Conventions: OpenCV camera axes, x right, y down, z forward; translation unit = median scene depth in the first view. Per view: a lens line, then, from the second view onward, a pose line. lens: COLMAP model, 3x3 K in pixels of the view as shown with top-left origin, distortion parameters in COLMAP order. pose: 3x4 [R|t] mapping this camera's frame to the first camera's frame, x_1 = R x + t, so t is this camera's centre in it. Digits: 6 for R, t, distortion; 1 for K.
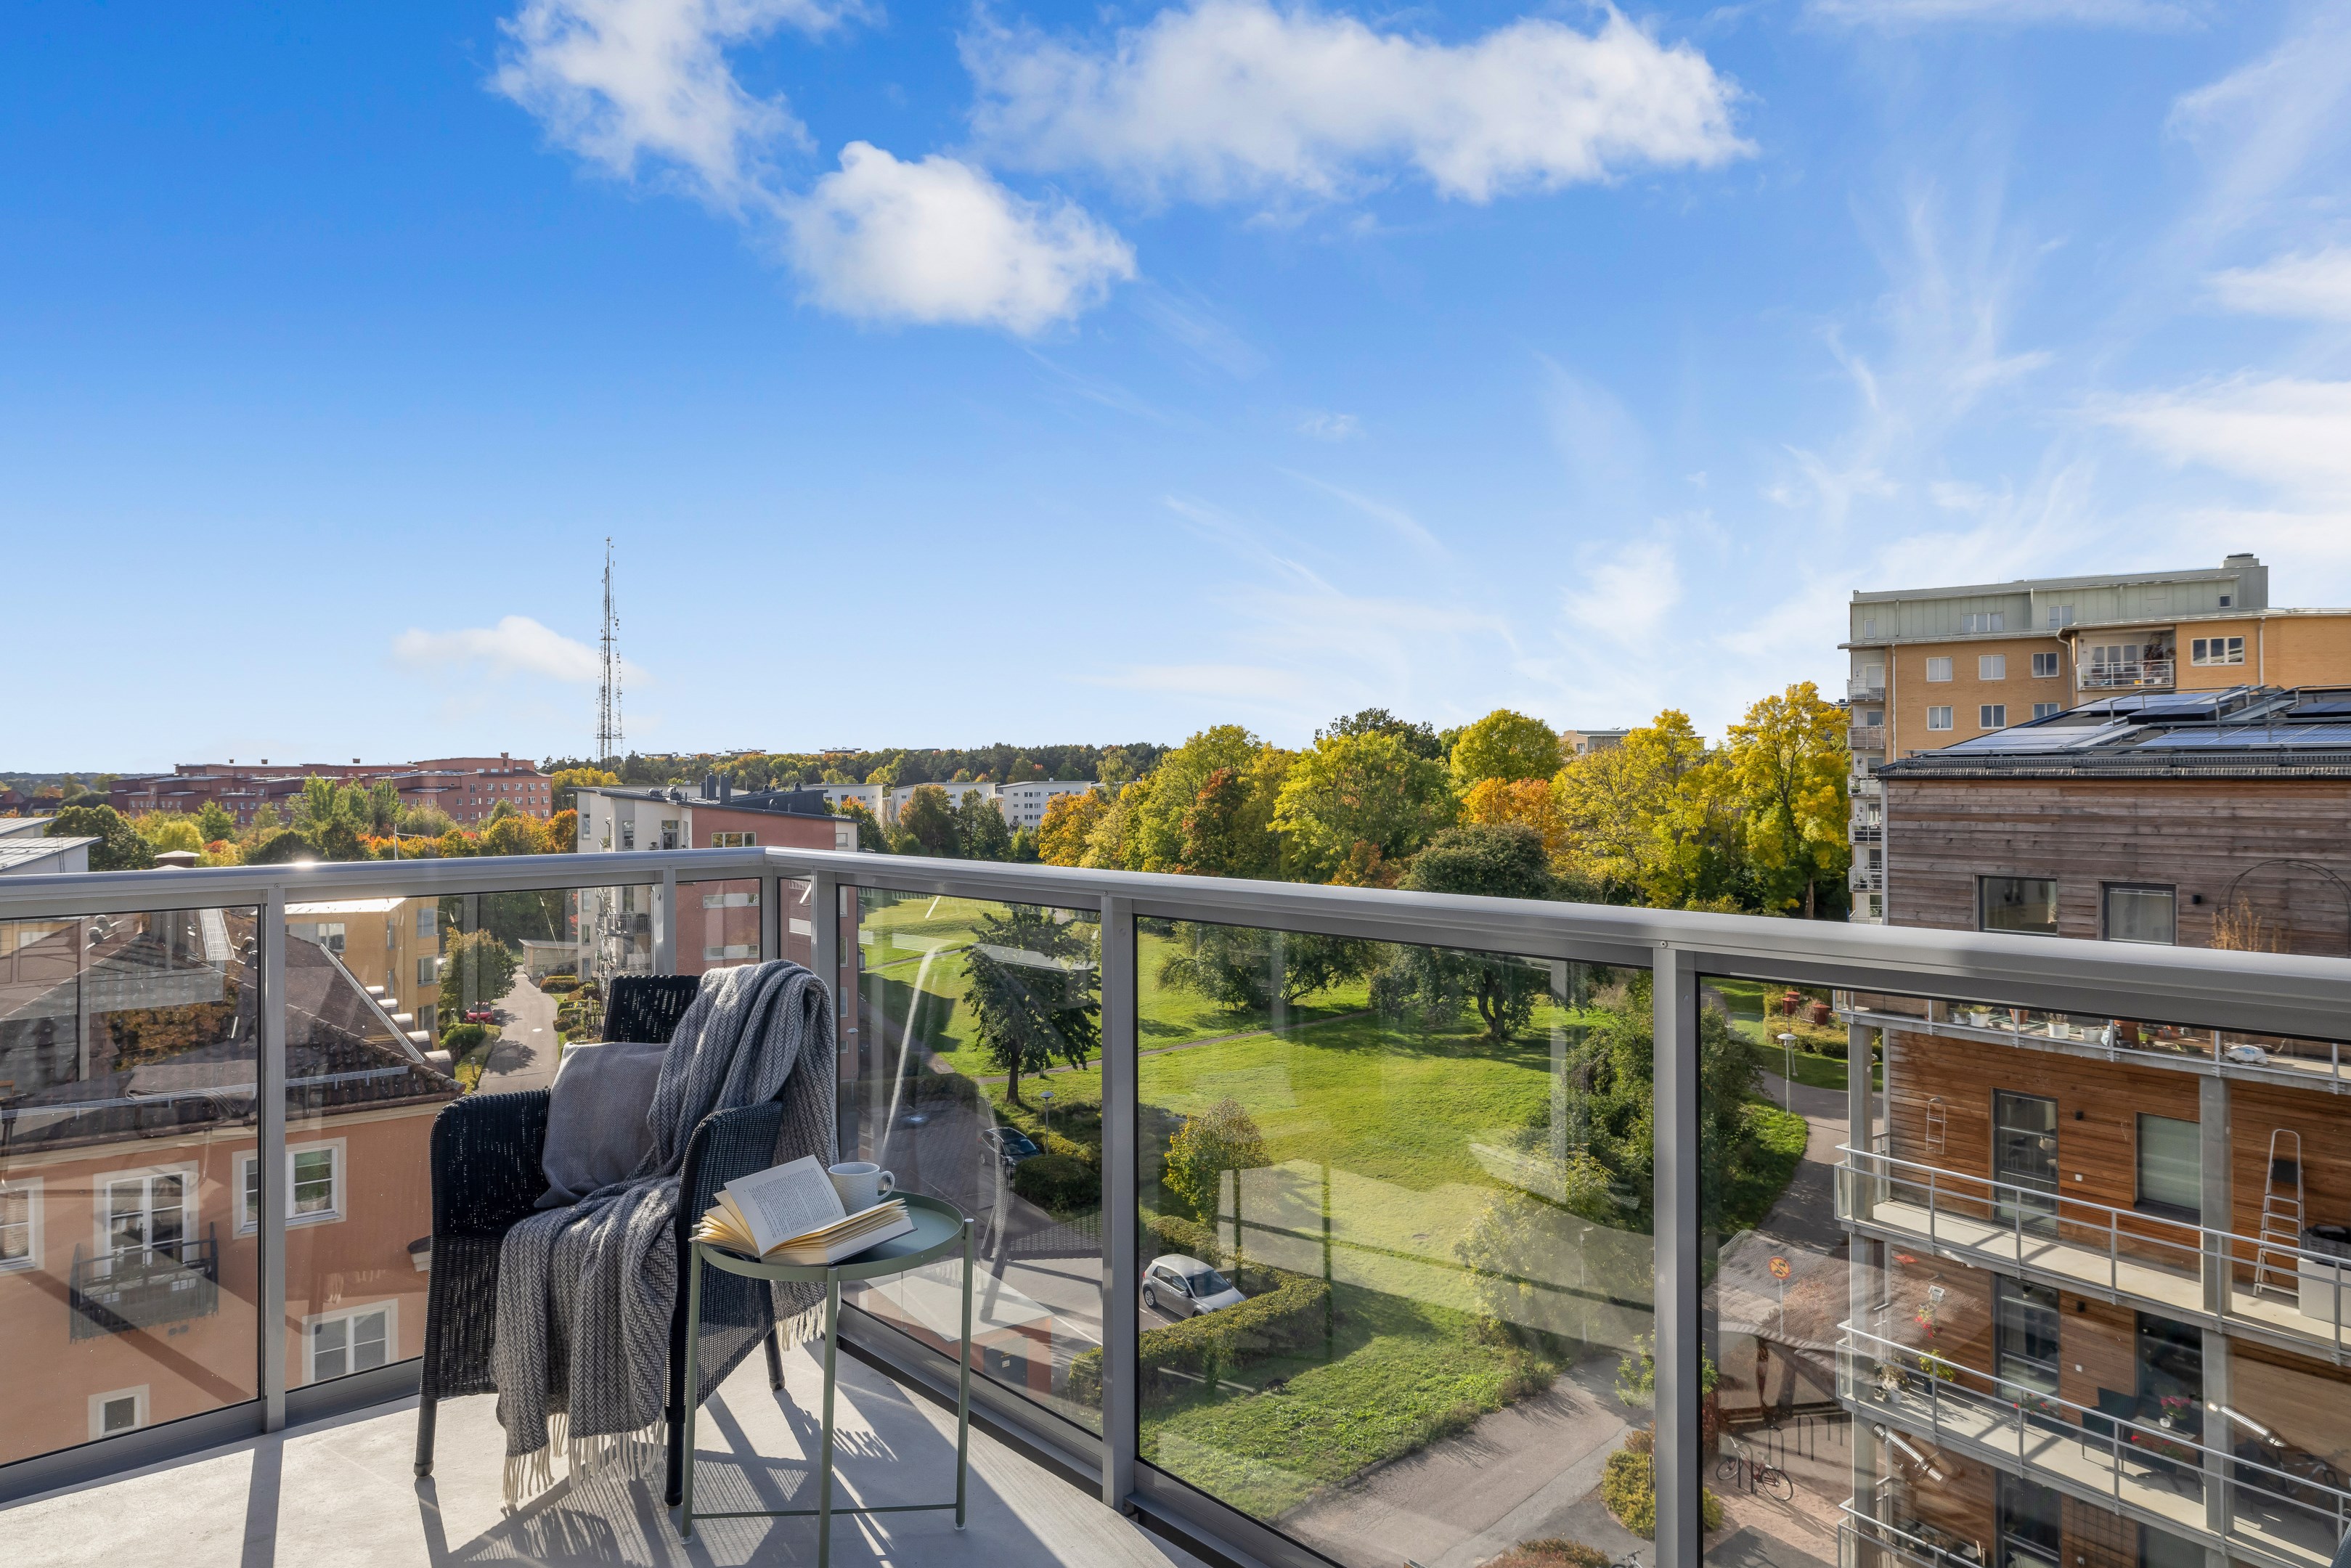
lens RADIAL K [[2205.0, 0, 1178.1], [0, 2205.0, 796.2], [0, 0, 1]] dist [0.075976, 0.000000]
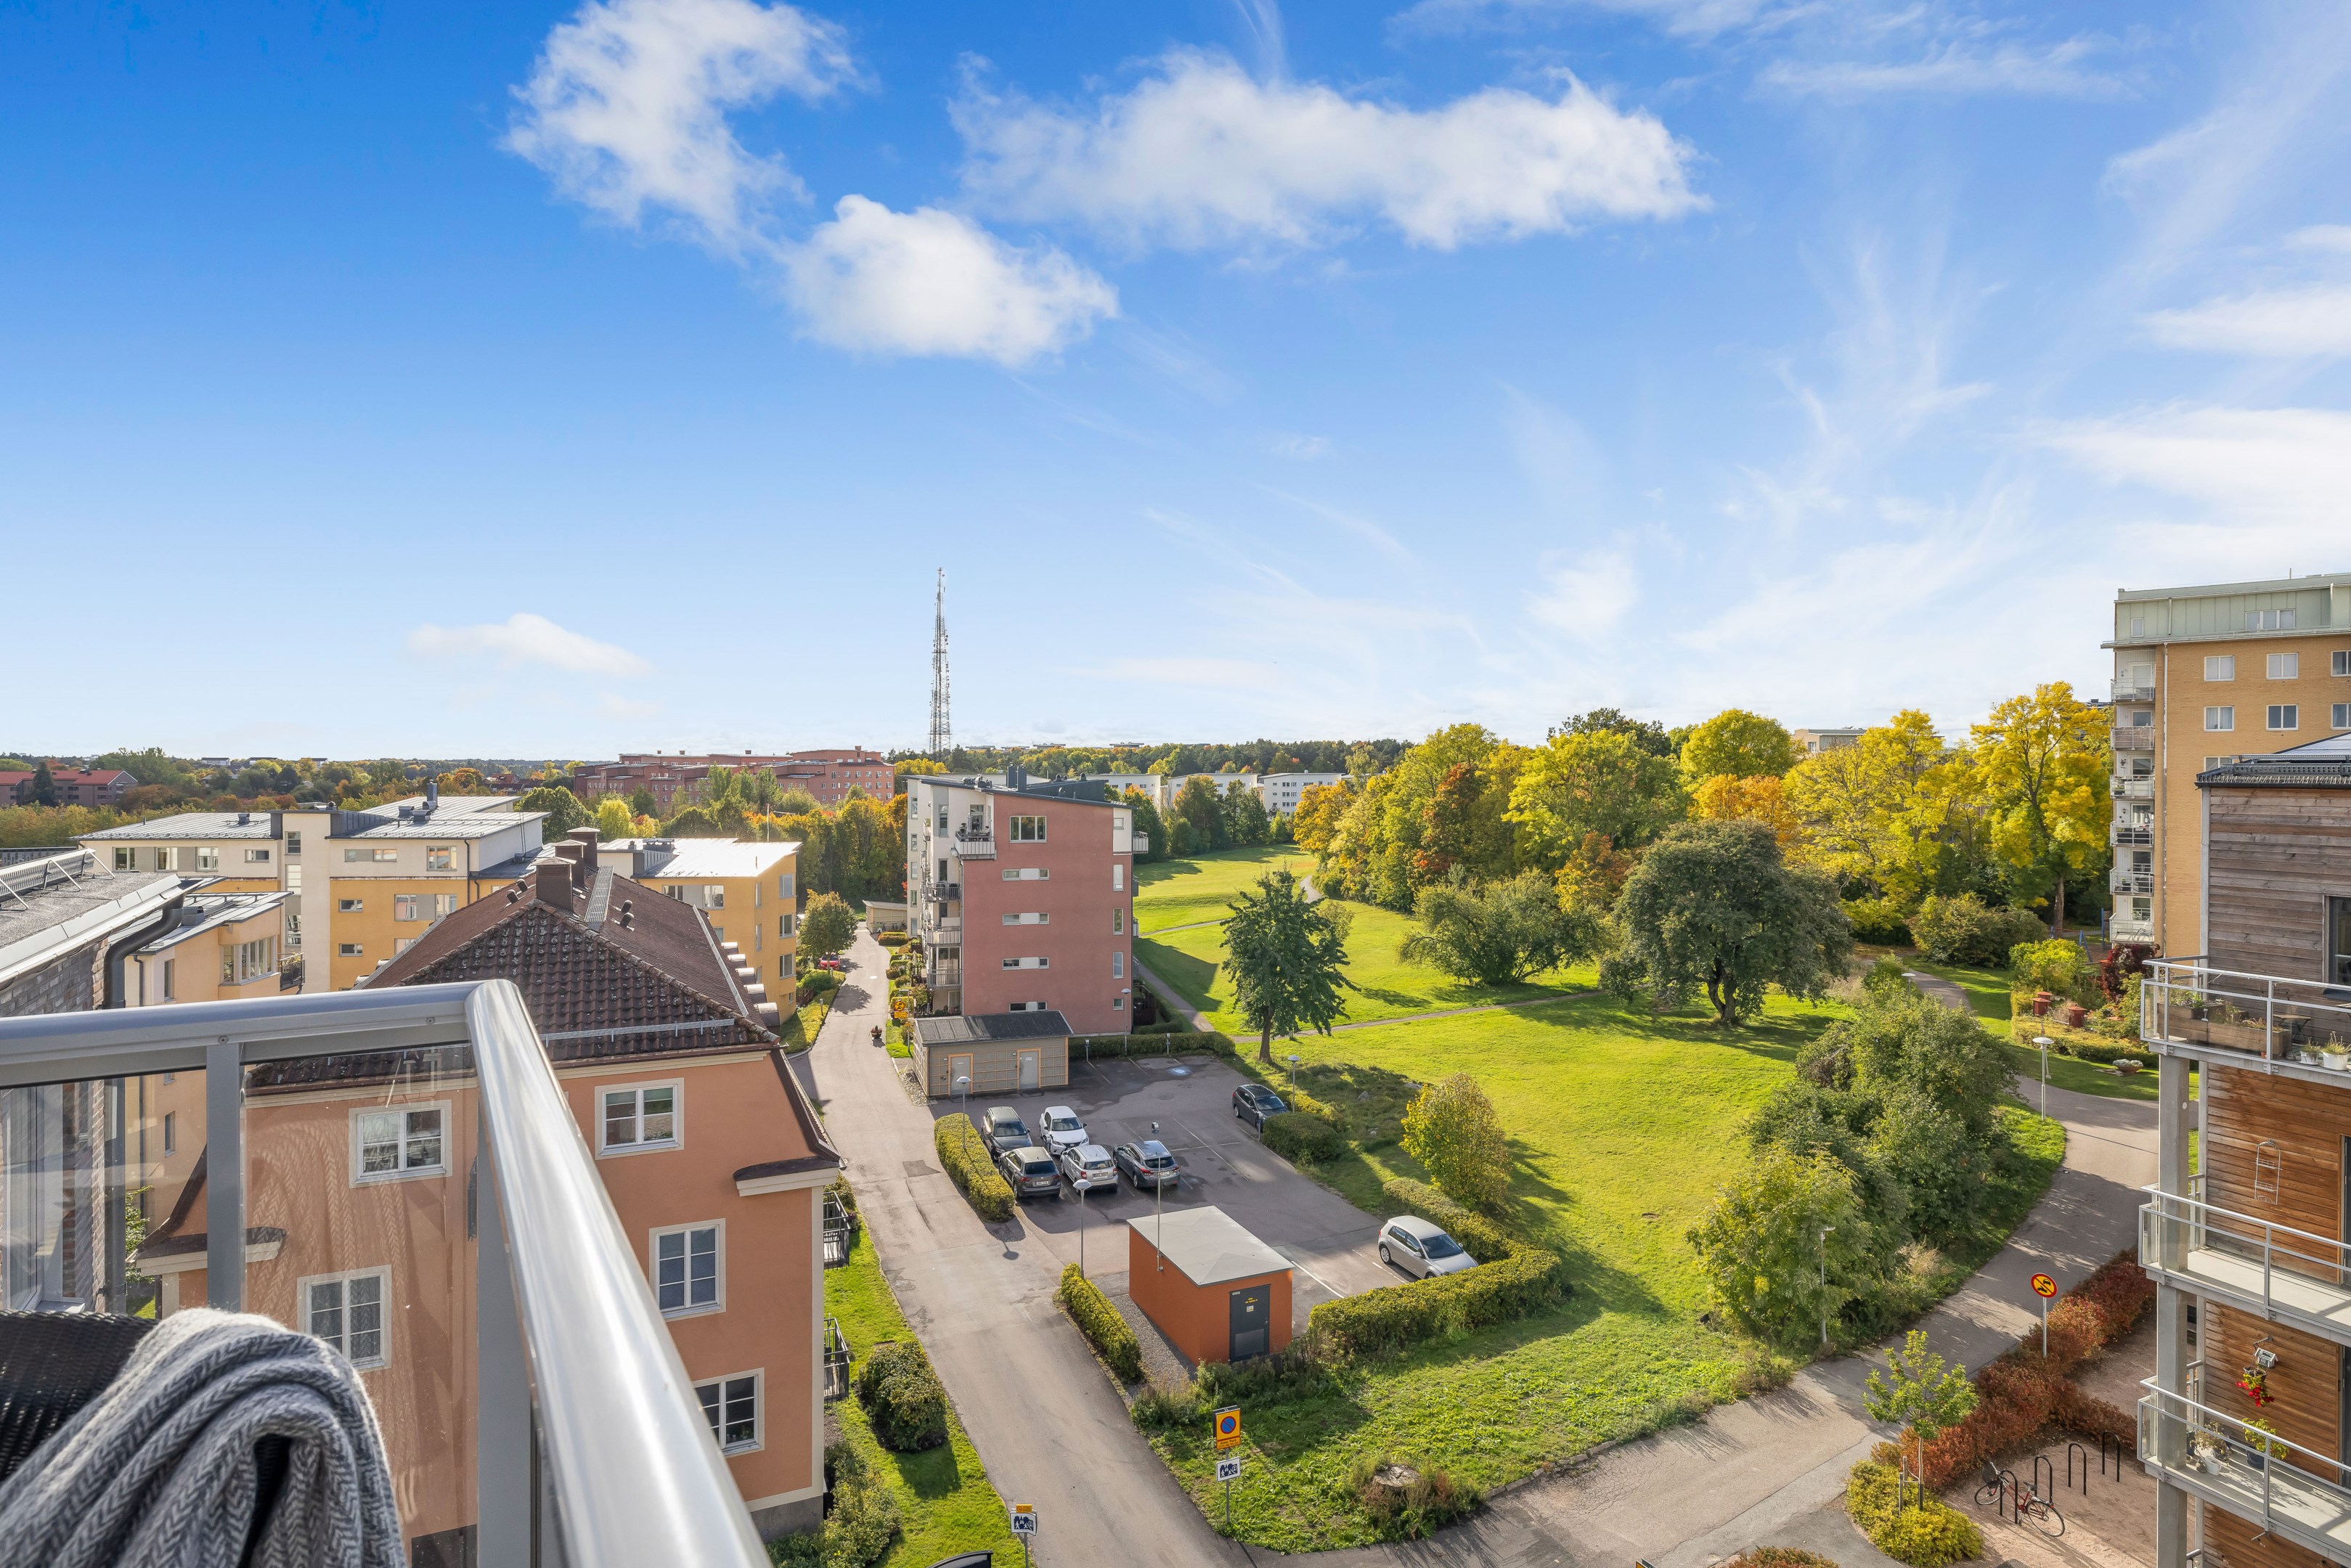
lens RADIAL K [[1224.0, 0, 1174.9], [0, 1224.0, 772.4], [0, 0, 1]] dist [0.002634, 0.002945]
pose [[0.976715, 0.010144, -0.214299, 0.012105], [-0.007384, 0.999879, 0.013674, -0.015764], [0.214412, -0.011773, 0.976672, 0.383096]]
